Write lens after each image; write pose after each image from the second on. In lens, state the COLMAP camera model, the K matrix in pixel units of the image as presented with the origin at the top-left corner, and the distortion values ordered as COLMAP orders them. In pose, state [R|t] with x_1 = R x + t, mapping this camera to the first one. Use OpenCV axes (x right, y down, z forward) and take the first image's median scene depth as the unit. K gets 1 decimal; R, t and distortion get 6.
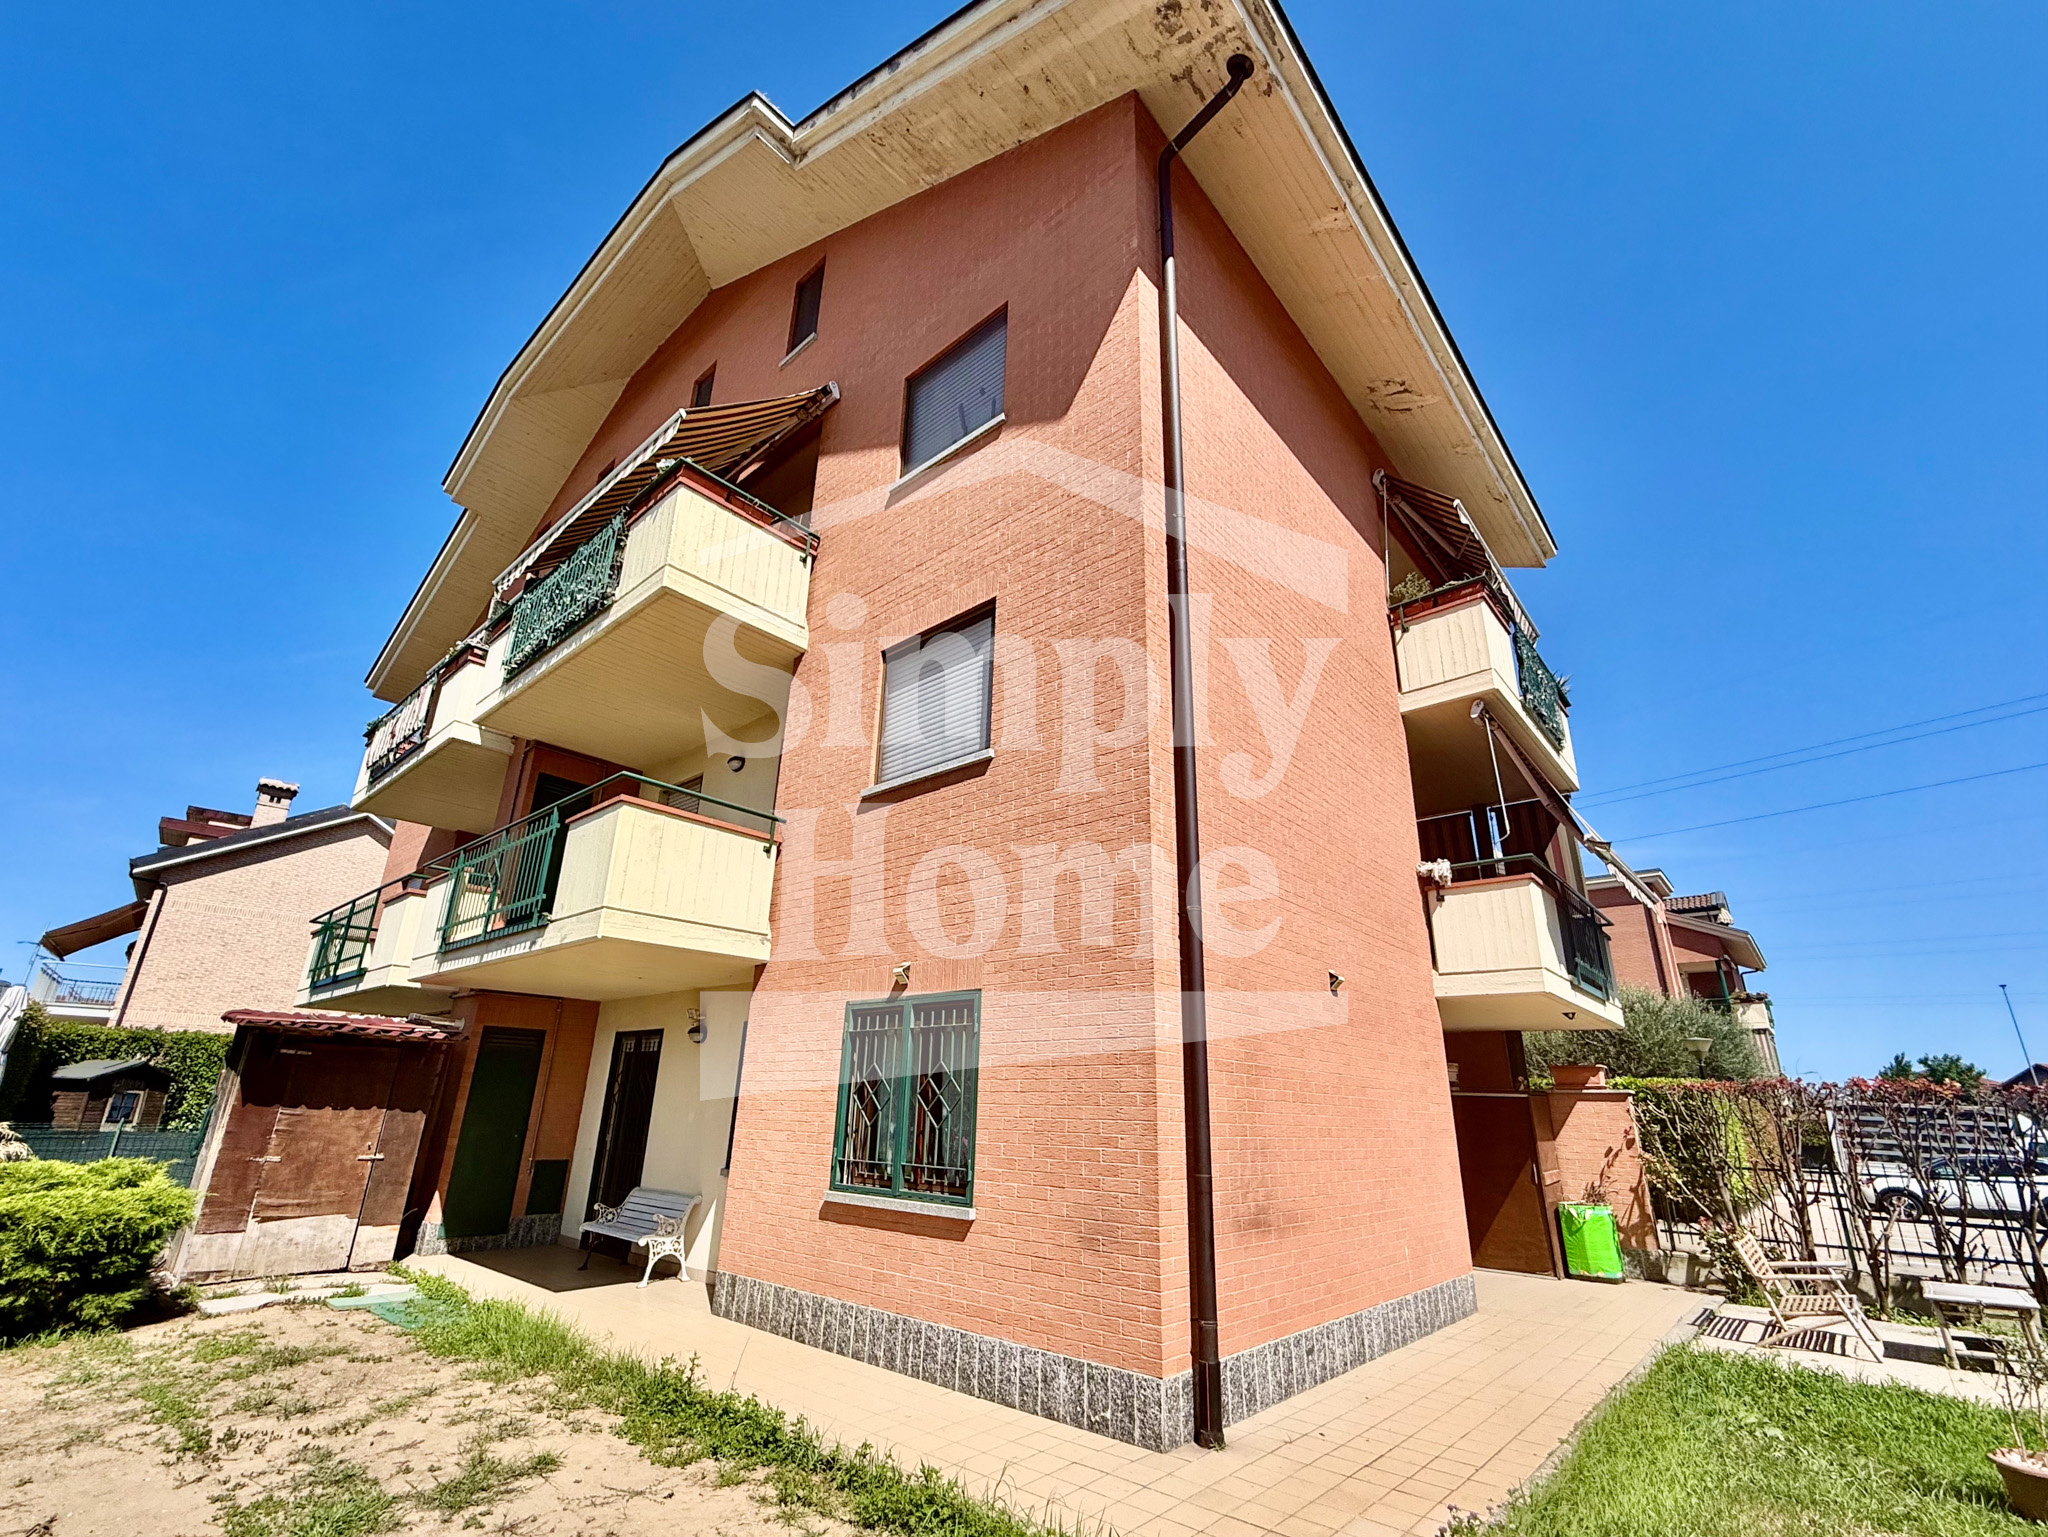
lens RADIAL K [[895.9, 0, 1023.3], [0, 895.9, 792.1], [0, 0, 1]] dist [-0.001865, 0.000794]
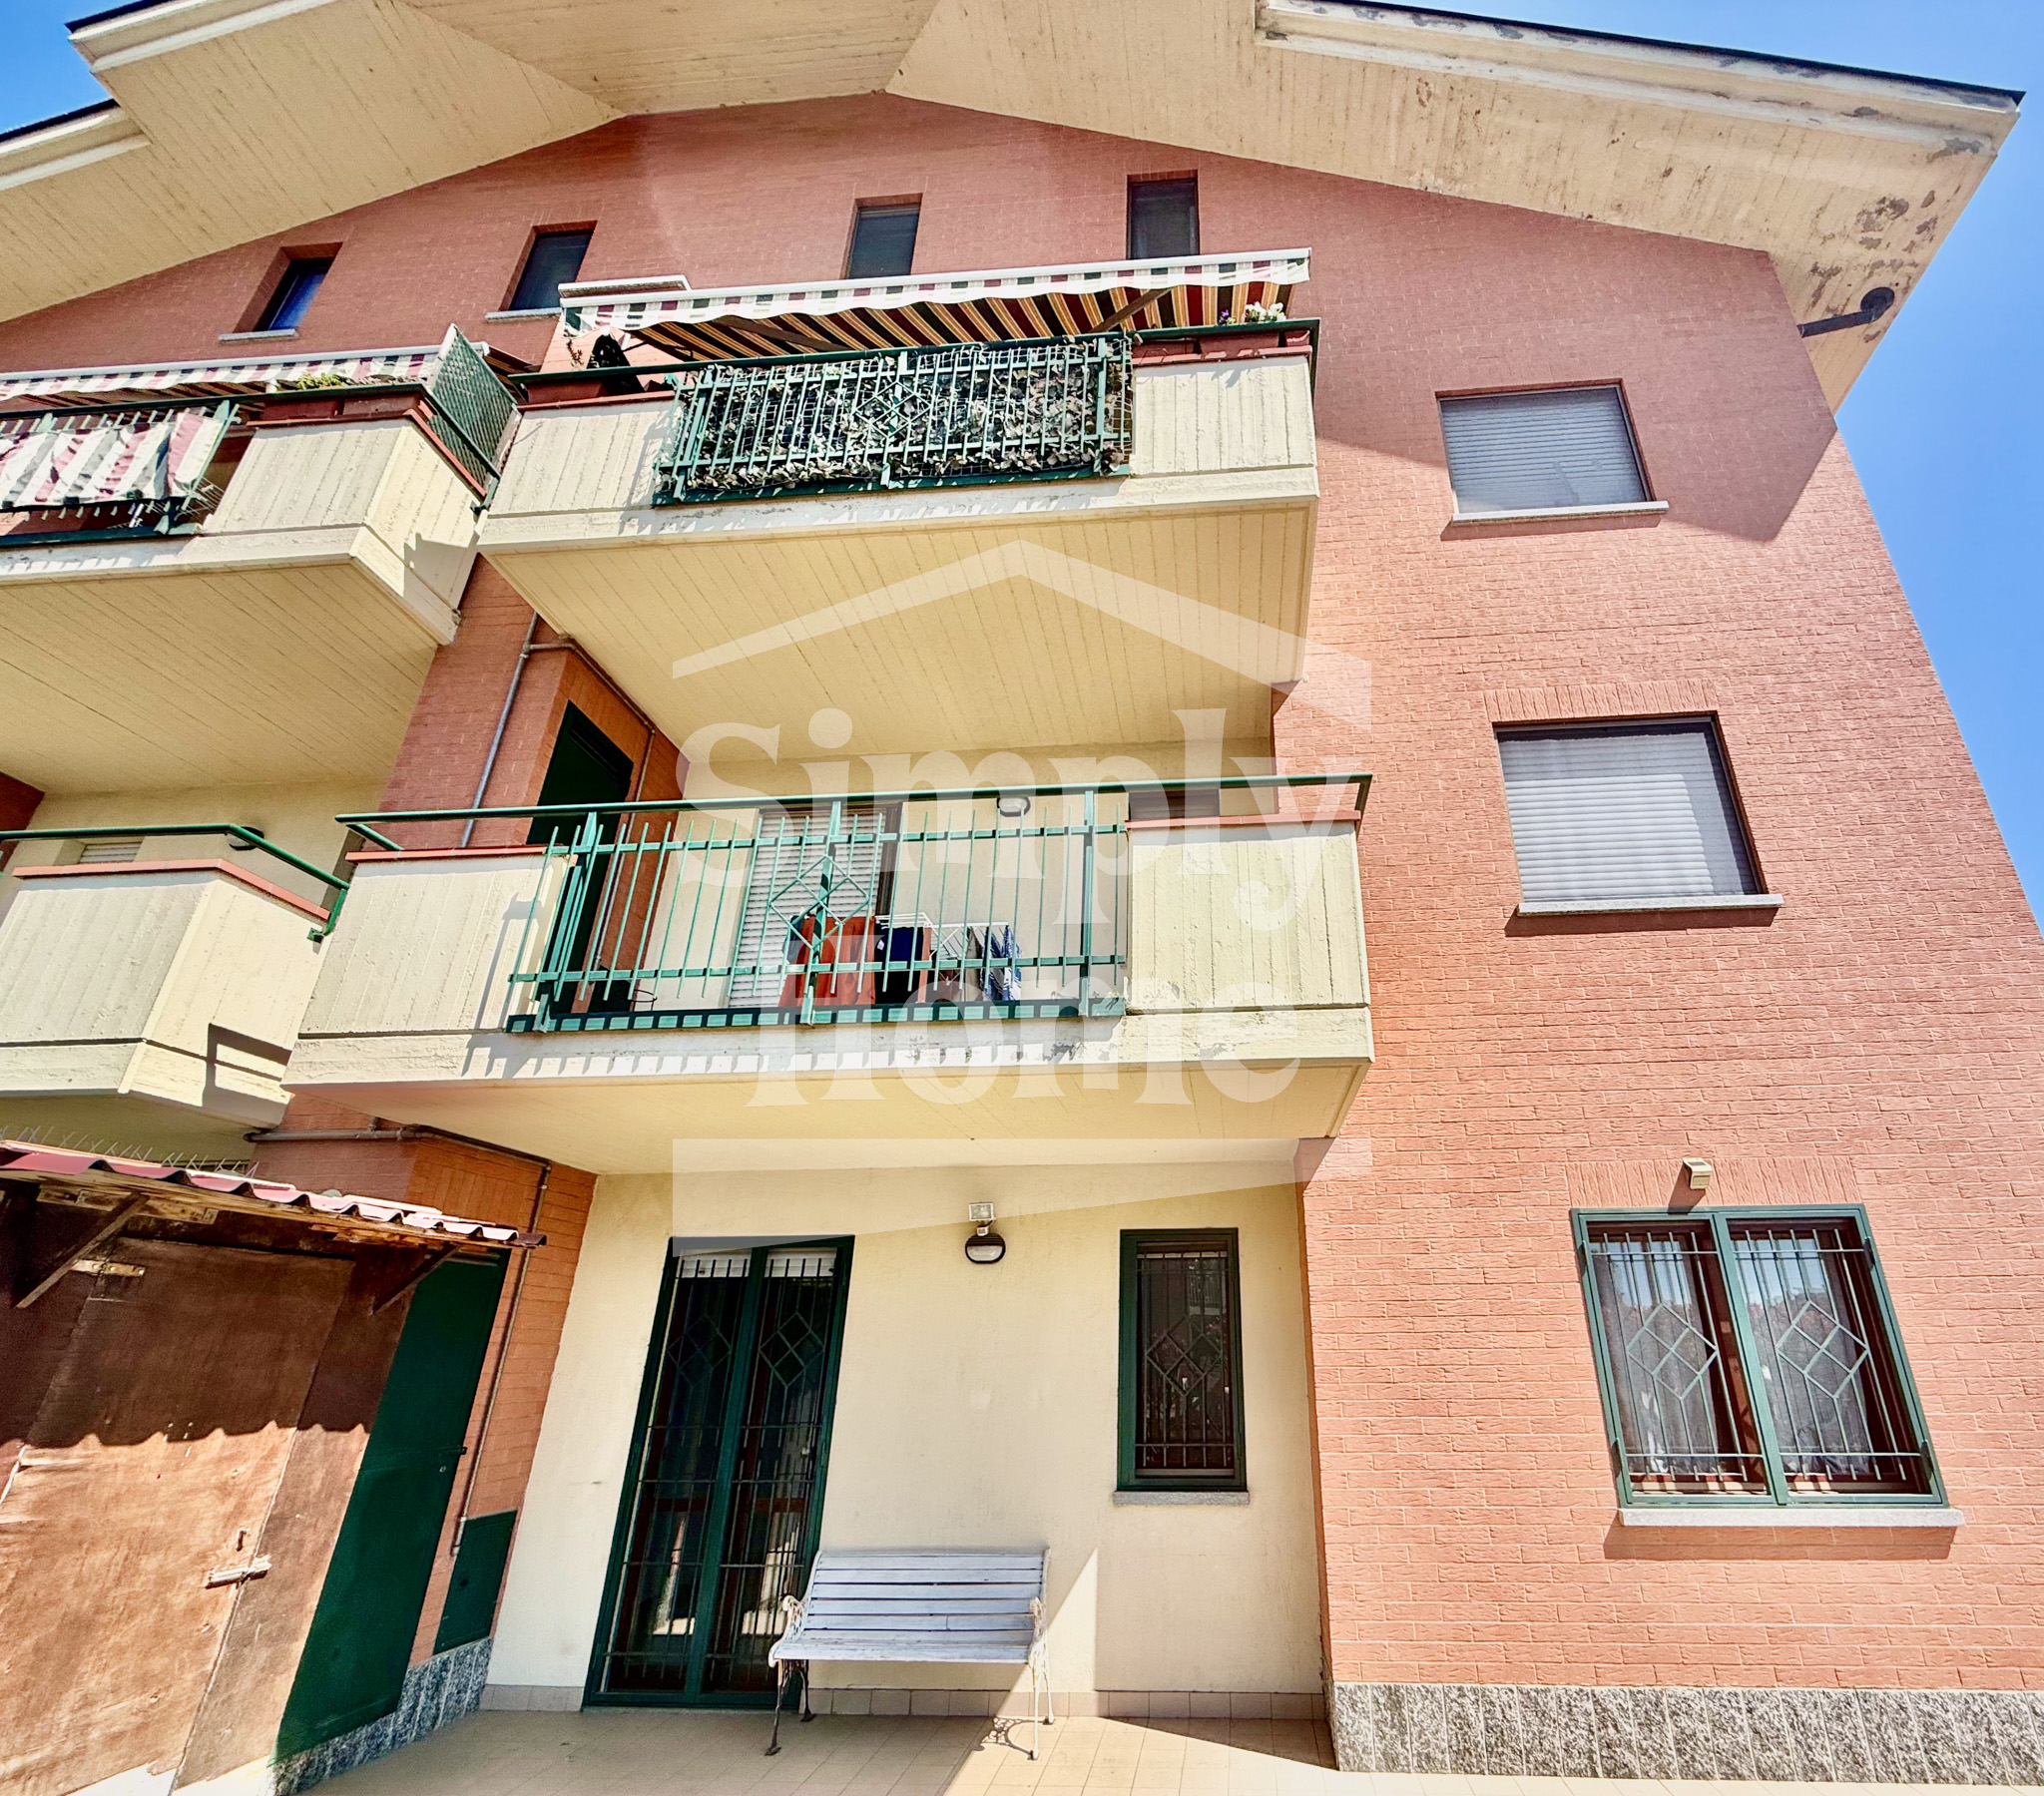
lens RADIAL K [[966.1, 0, 1023.1], [0, 966.1, 938.2], [0, 0, 1]] dist [-0.001386, 0.000411]
pose [[0.789443, 0.215442, 0.574773, -0.921178], [-0.181096, 0.976449, -0.117269, 0.184388], [-0.586501, -0.011512, 0.809867, 0.622512]]
